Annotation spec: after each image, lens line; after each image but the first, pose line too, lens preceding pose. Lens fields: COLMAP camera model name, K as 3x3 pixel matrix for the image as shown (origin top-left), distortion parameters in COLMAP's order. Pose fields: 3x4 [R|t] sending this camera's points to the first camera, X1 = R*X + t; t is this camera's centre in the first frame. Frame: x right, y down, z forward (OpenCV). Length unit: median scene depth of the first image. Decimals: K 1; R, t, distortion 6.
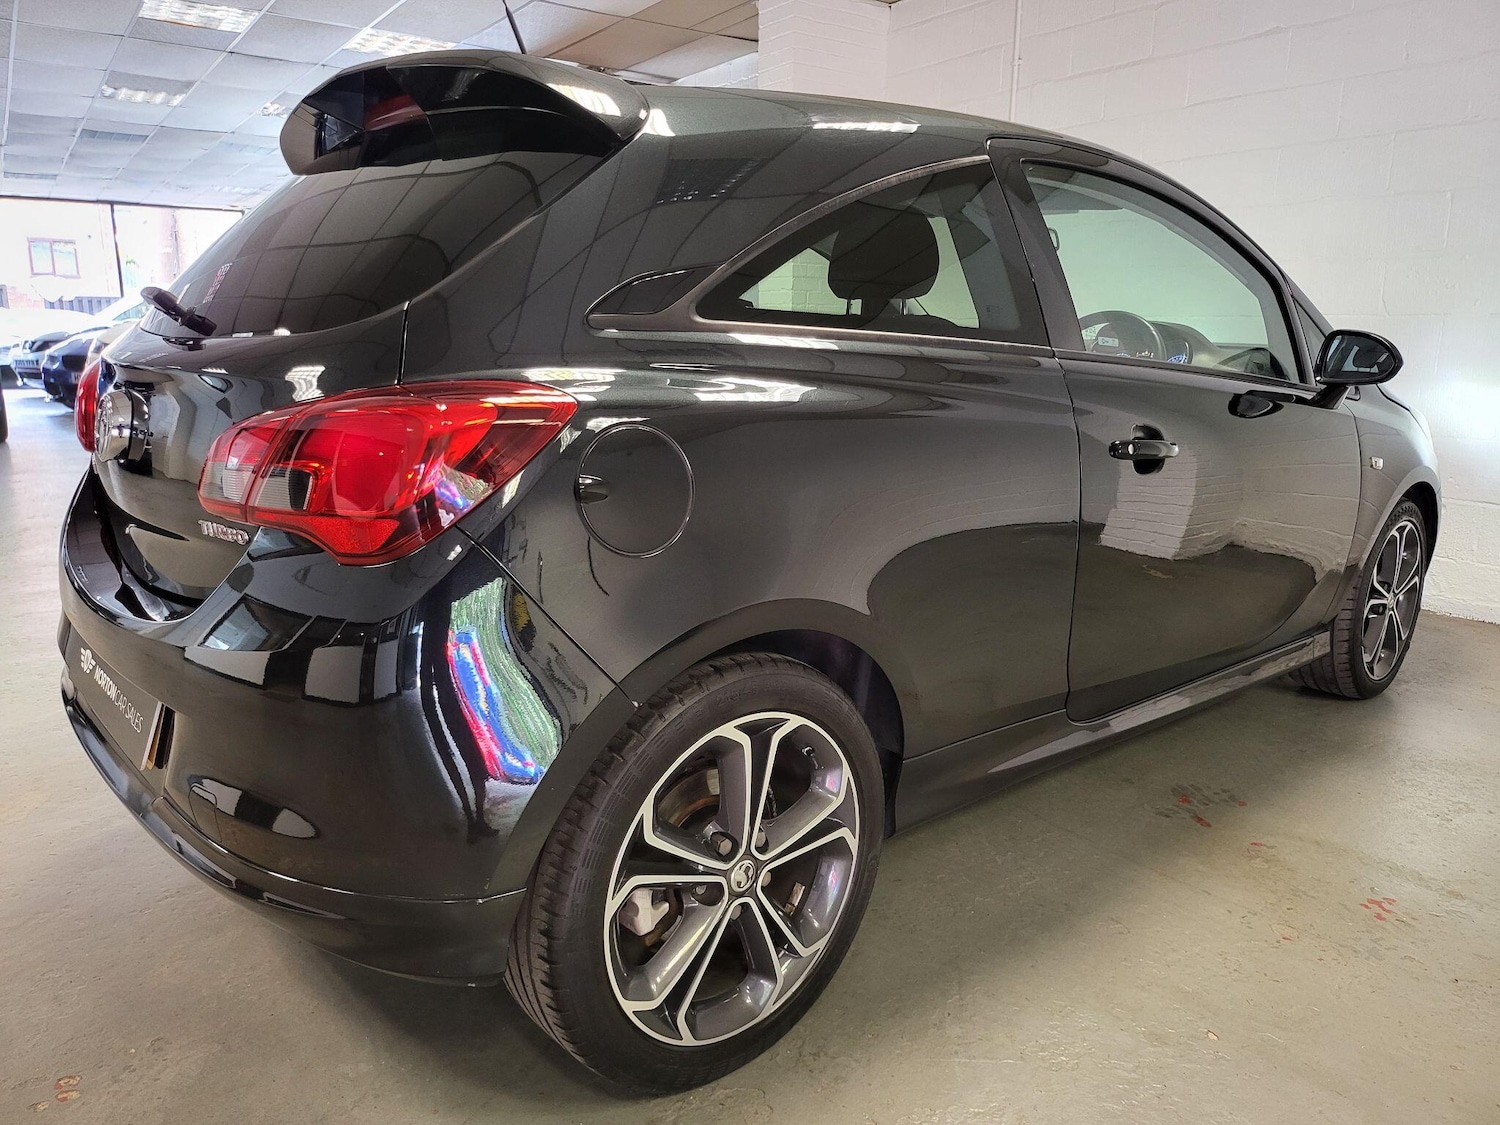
lens RADIAL K [[1094.2, 0, 747.7], [0, 1094.2, 558.0], [0, 0, 1]] dist [0.040624, -0.039664]
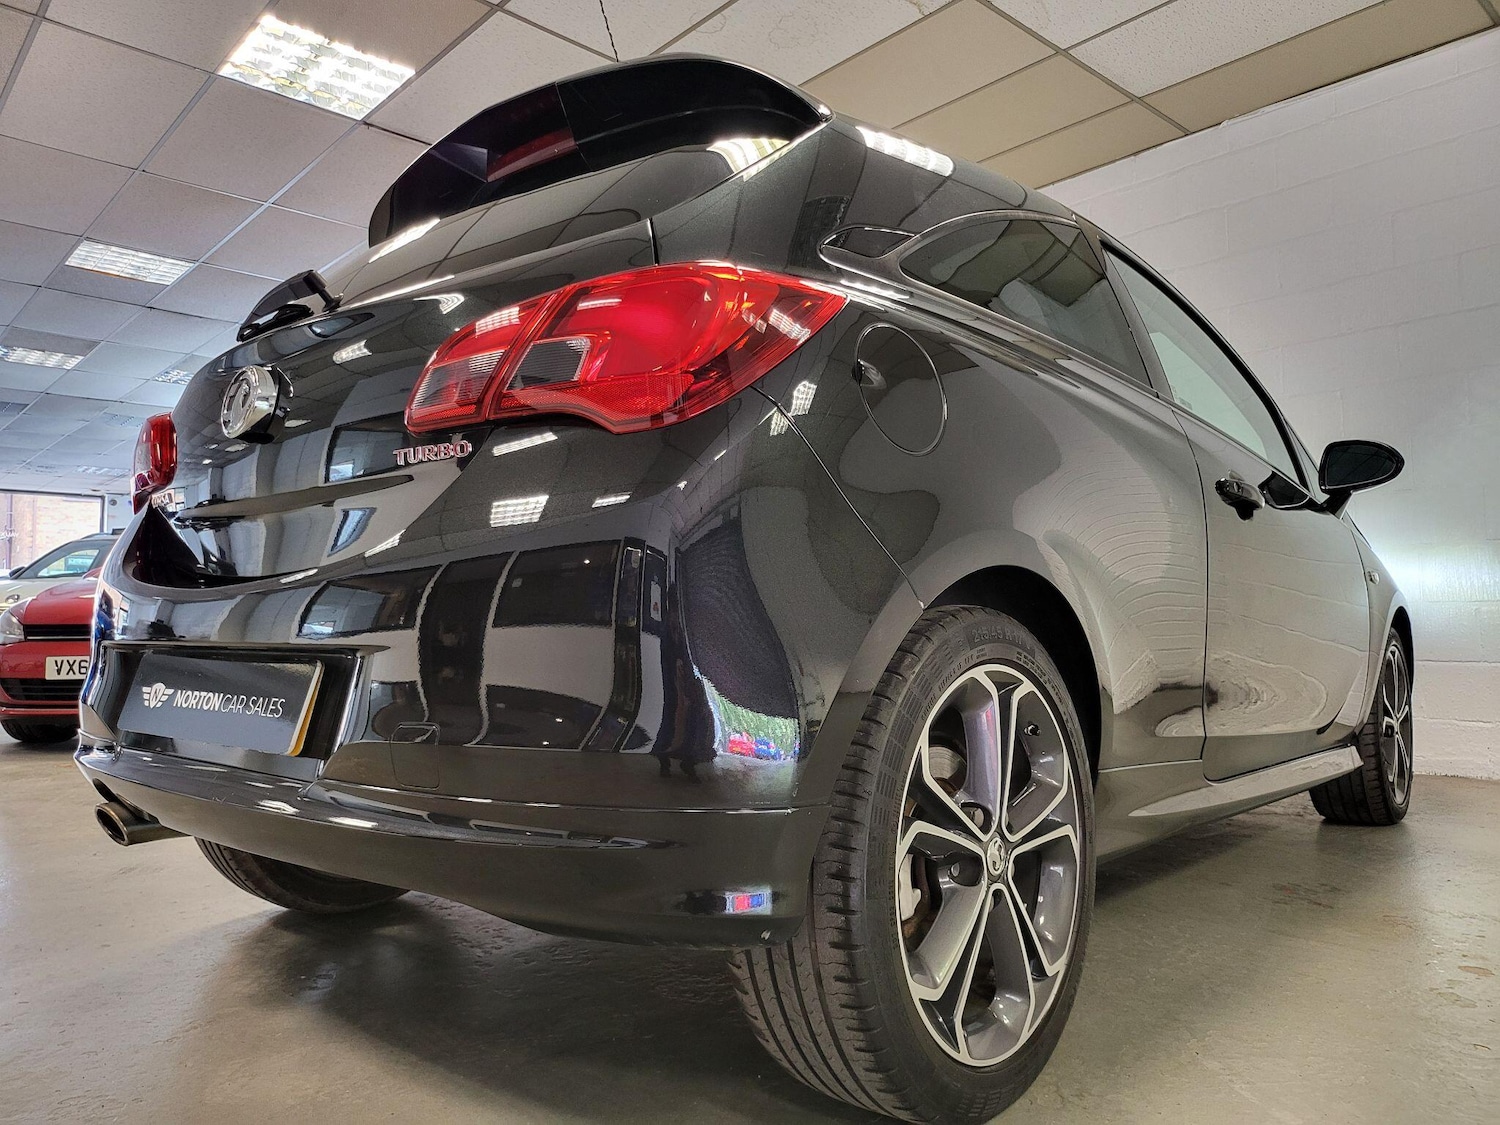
lens RADIAL K [[1095.4, 0, 741.0], [0, 1095.4, 566.4], [0, 0, 1]] dist [0.035622, -0.036018]
pose [[0.990525, -0.010235, 0.136949, -0.303103], [0.046631, 0.963038, -0.265297, 0.272394], [-0.129172, 0.269169, 0.954391, 0.119618]]
